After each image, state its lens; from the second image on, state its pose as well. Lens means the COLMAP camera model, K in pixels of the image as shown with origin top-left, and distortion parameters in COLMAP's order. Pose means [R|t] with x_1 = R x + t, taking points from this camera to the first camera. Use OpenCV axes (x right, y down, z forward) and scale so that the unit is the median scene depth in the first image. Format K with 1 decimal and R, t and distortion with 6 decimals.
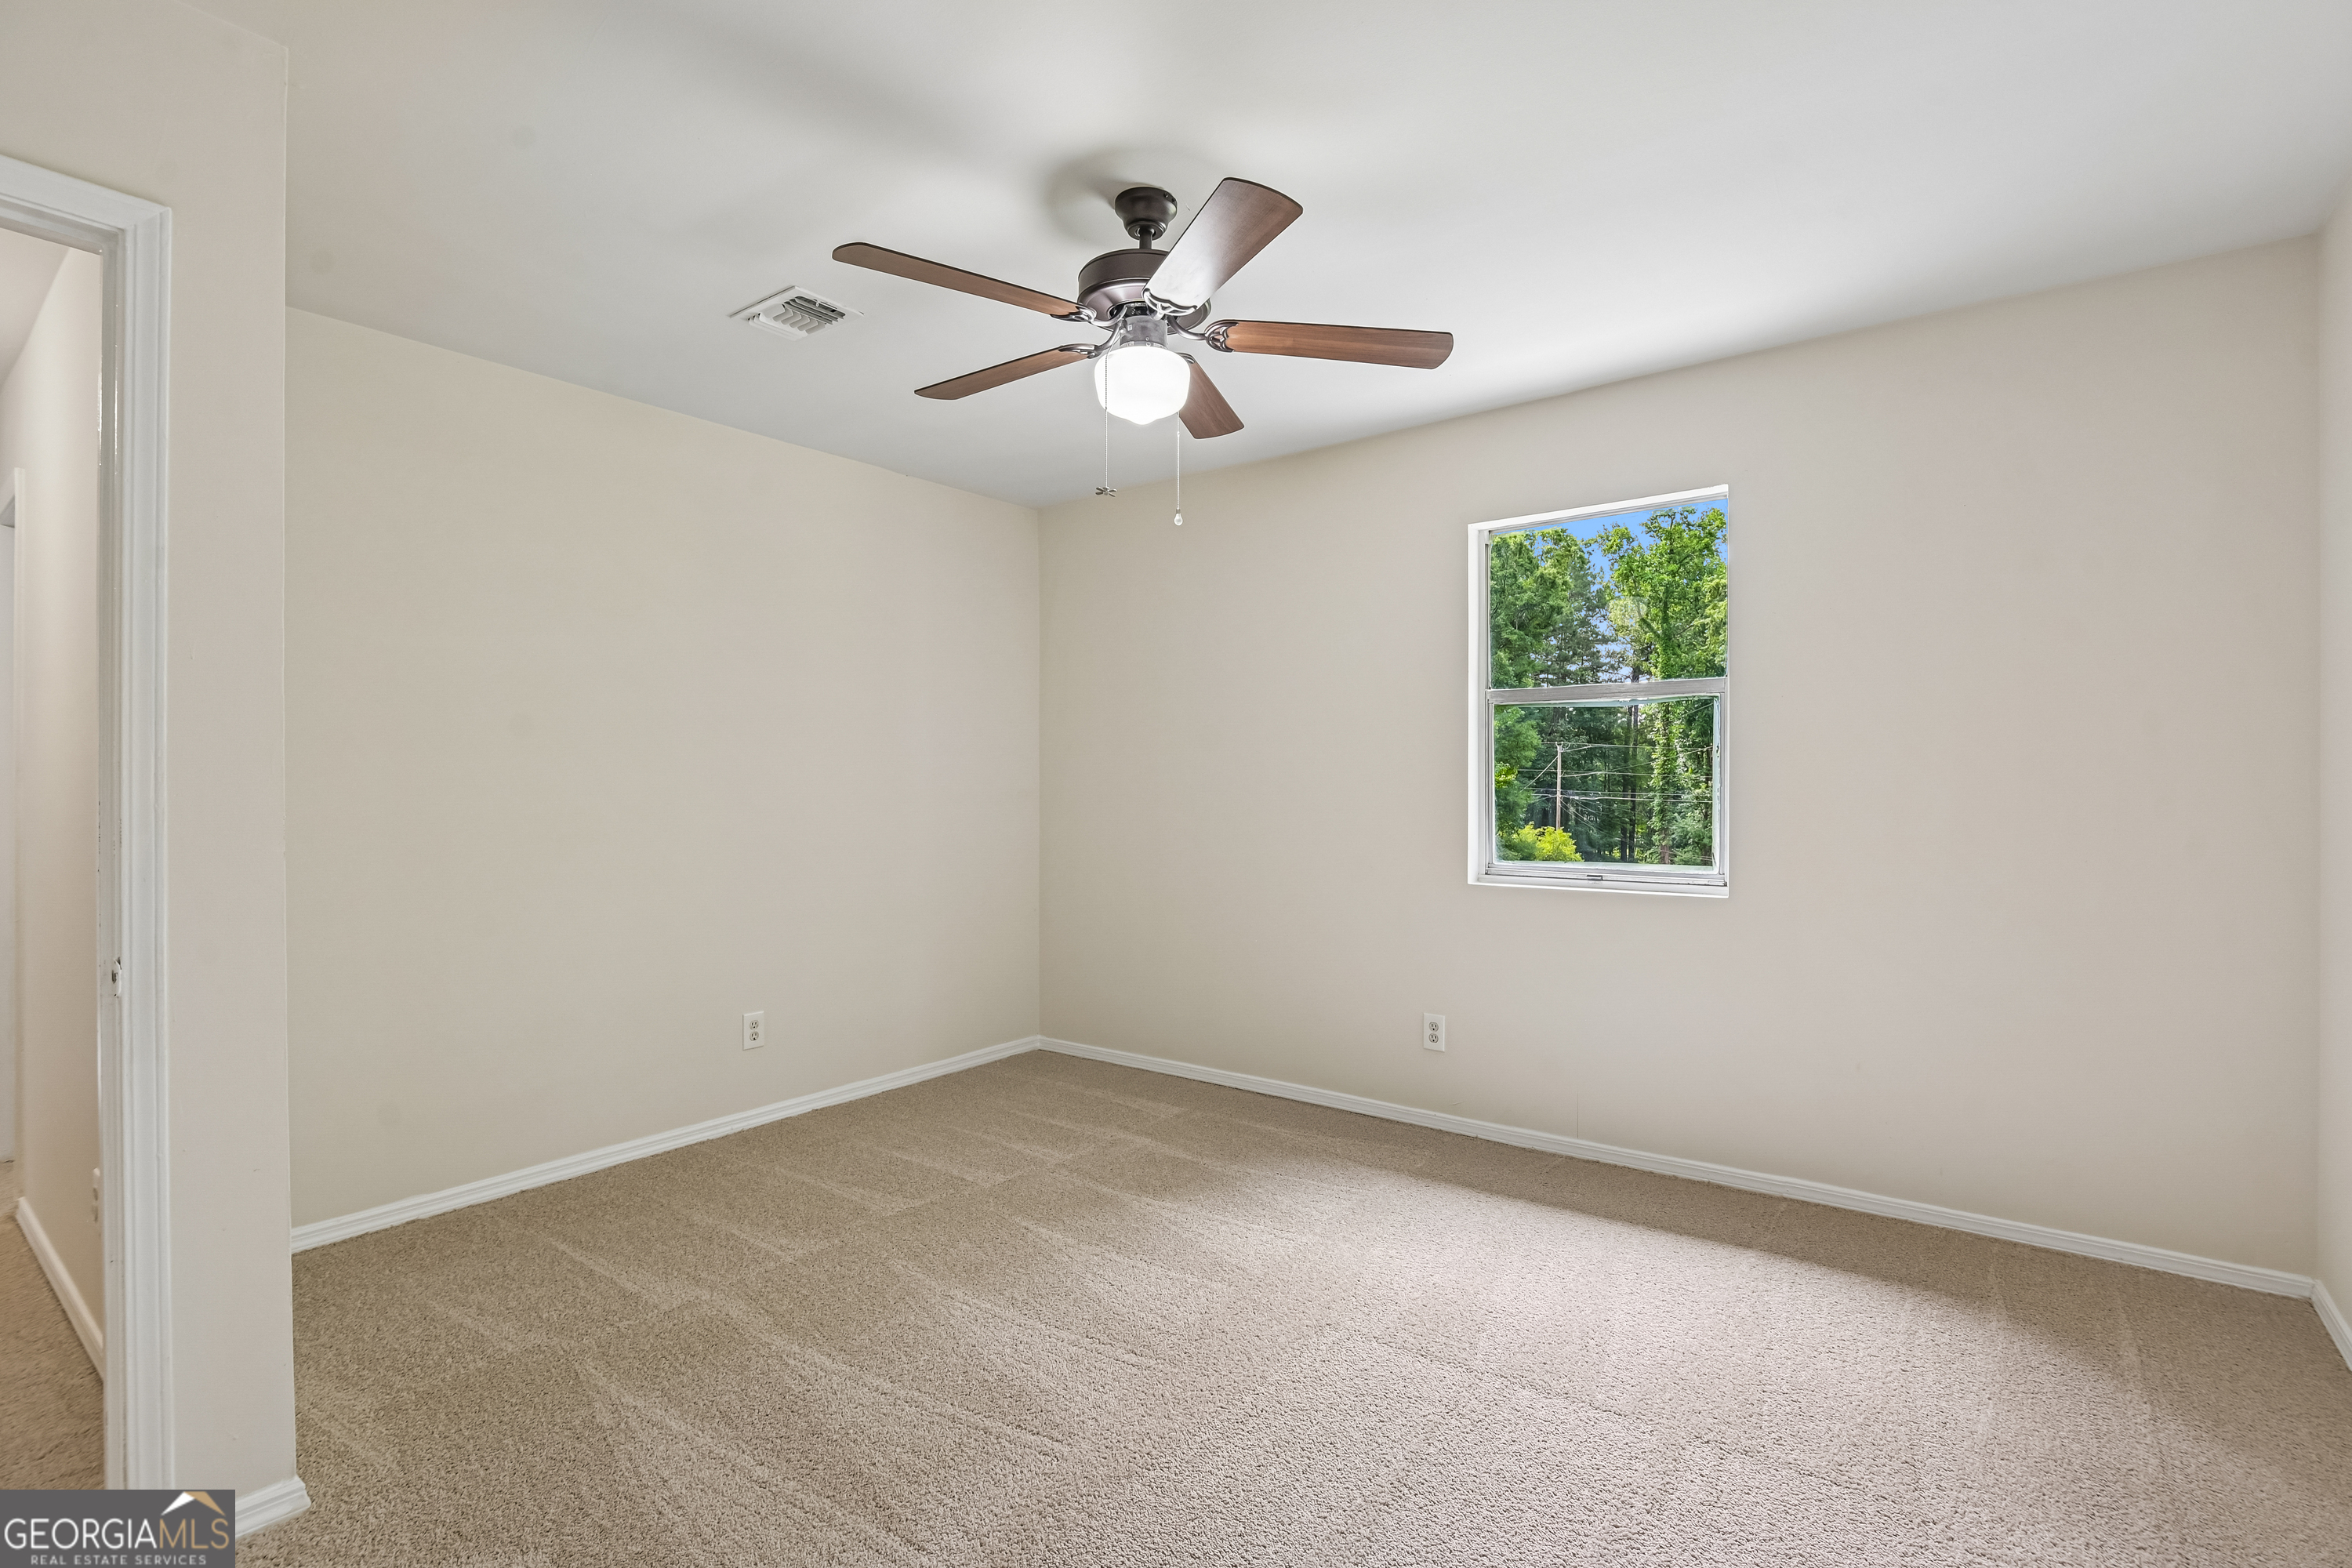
lens RADIAL K [[1081.8, 0, 1177.0], [0, 1081.8, 788.8], [0, 0, 1]] dist [-0.013323, -0.003470]
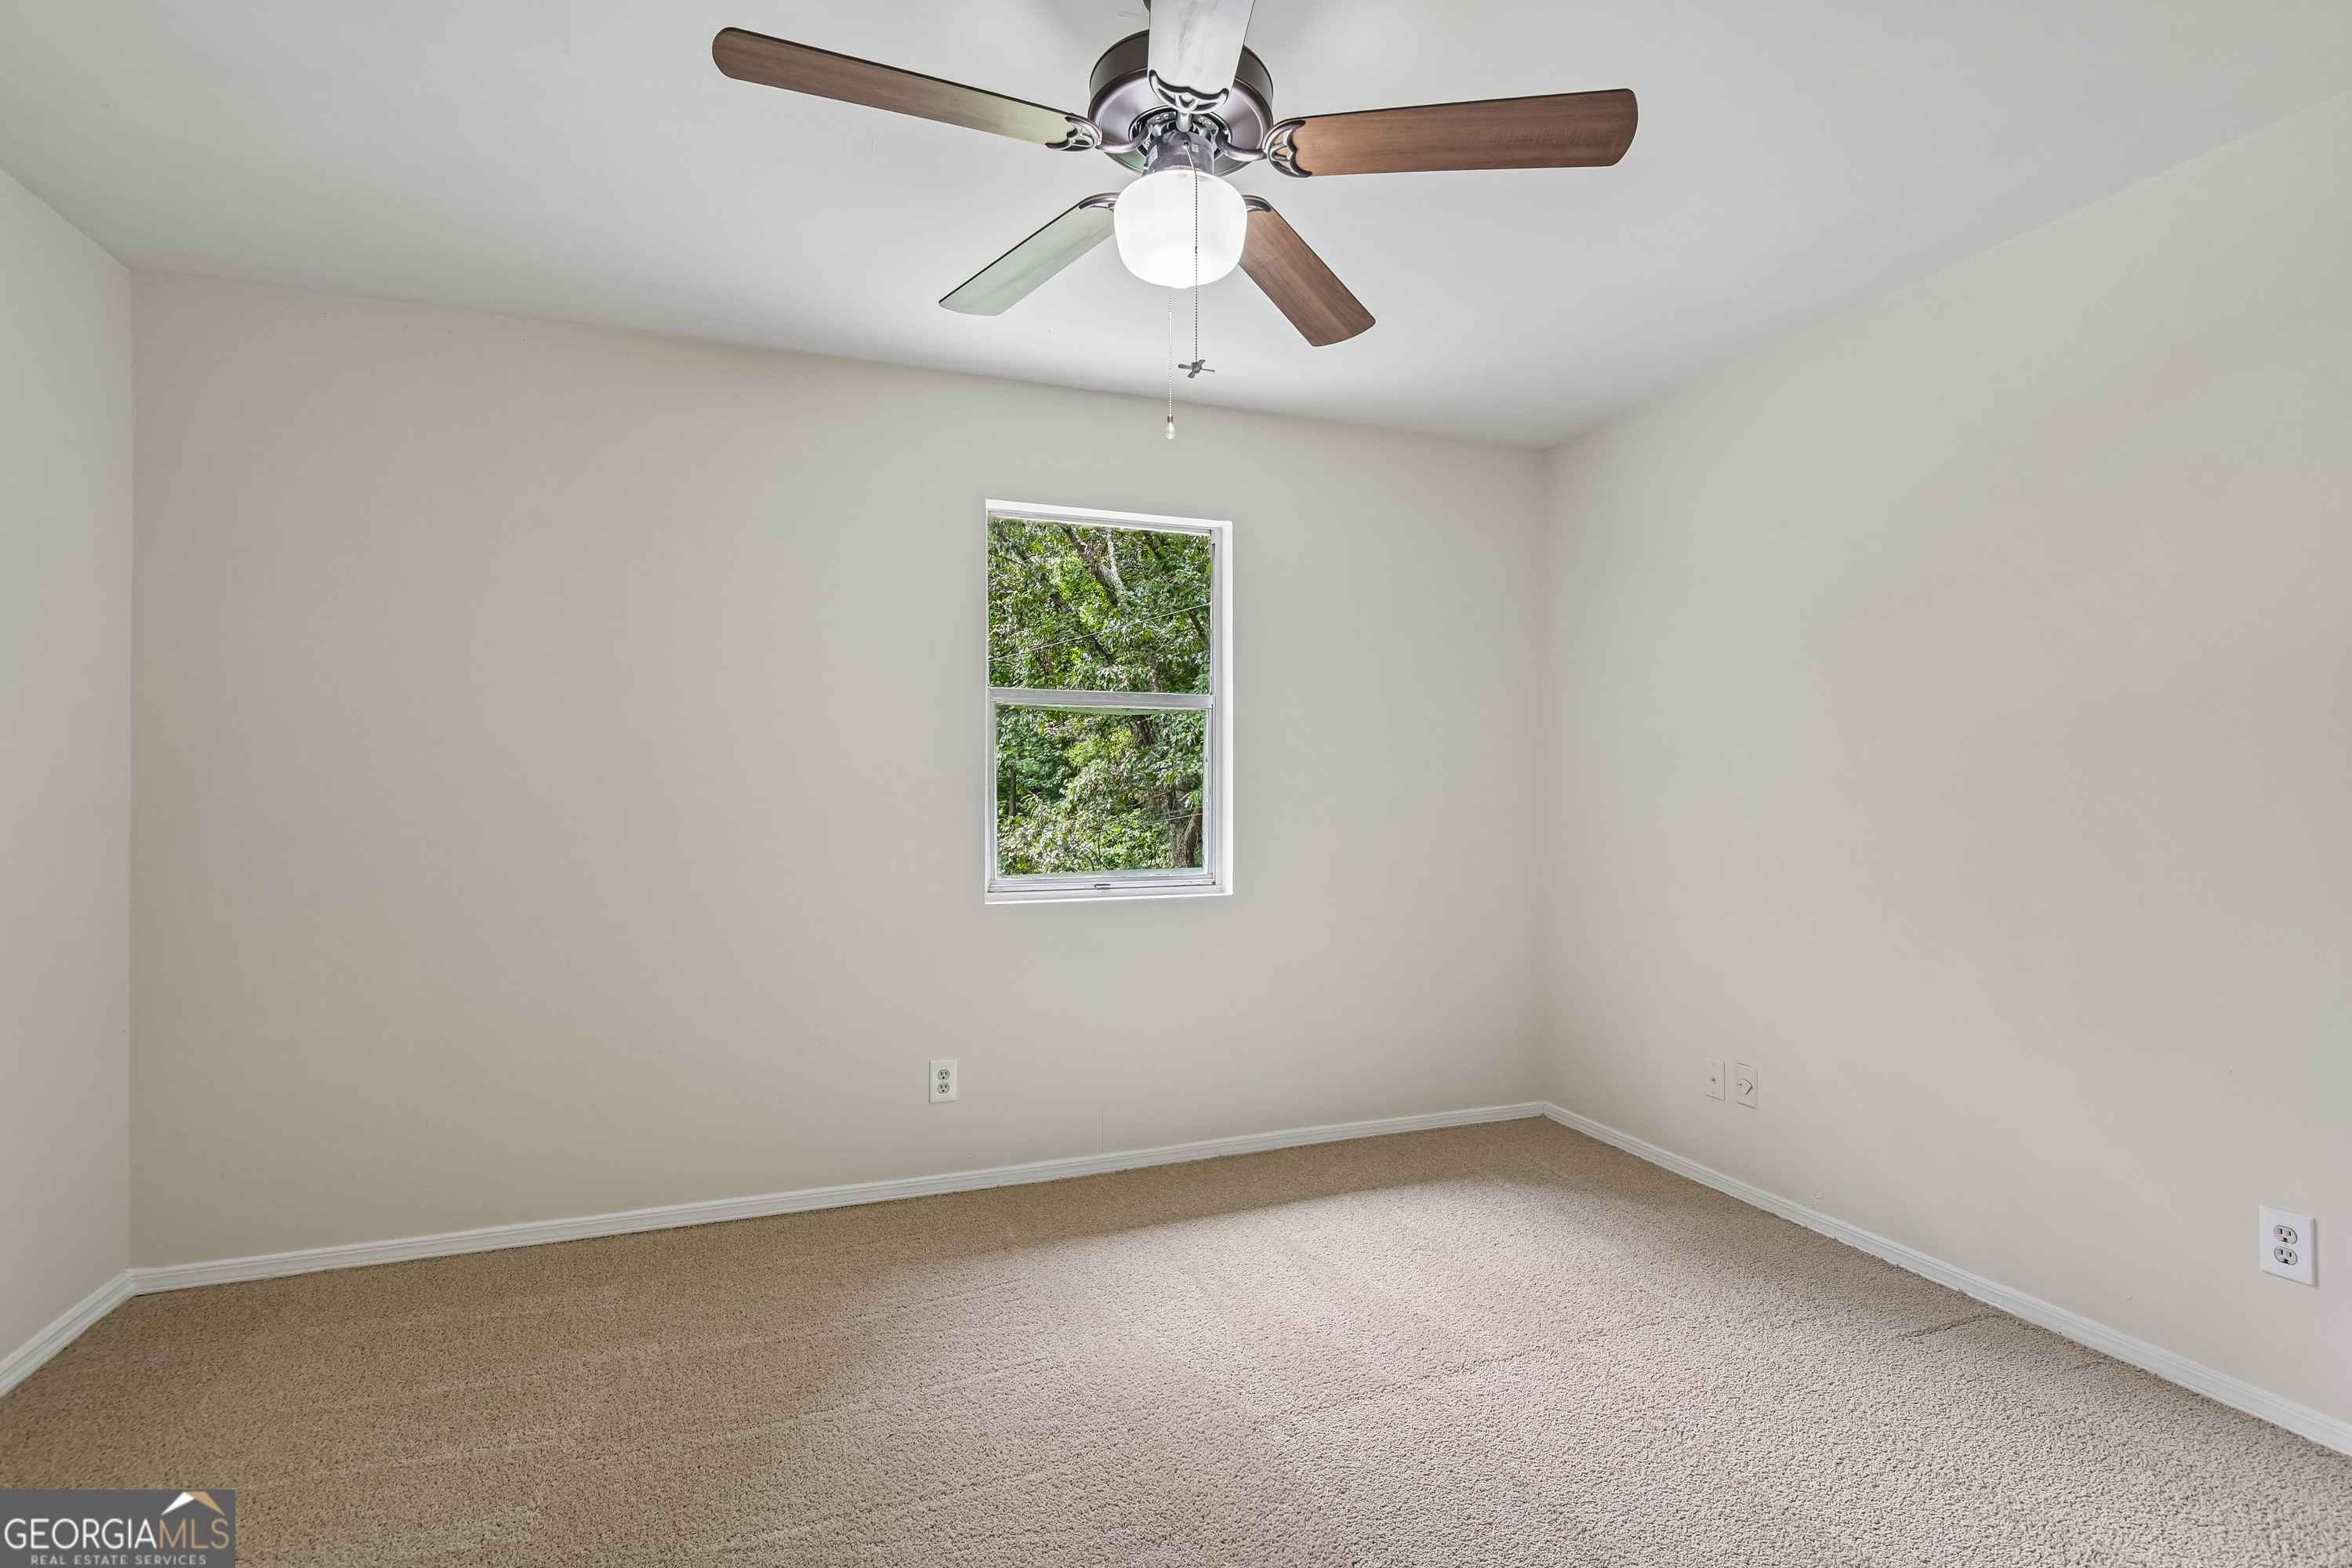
lens RADIAL K [[1081.8, 0, 1195.2], [0, 1081.8, 785.9], [0, 0, 1]] dist [-0.013323, -0.003470]
pose [[0.523358, 0.011235, 0.852039, -0.389998], [0.003900, 0.999871, -0.015580, 0.005105], [-0.852104, 0.011477, 0.523246, 0.376606]]
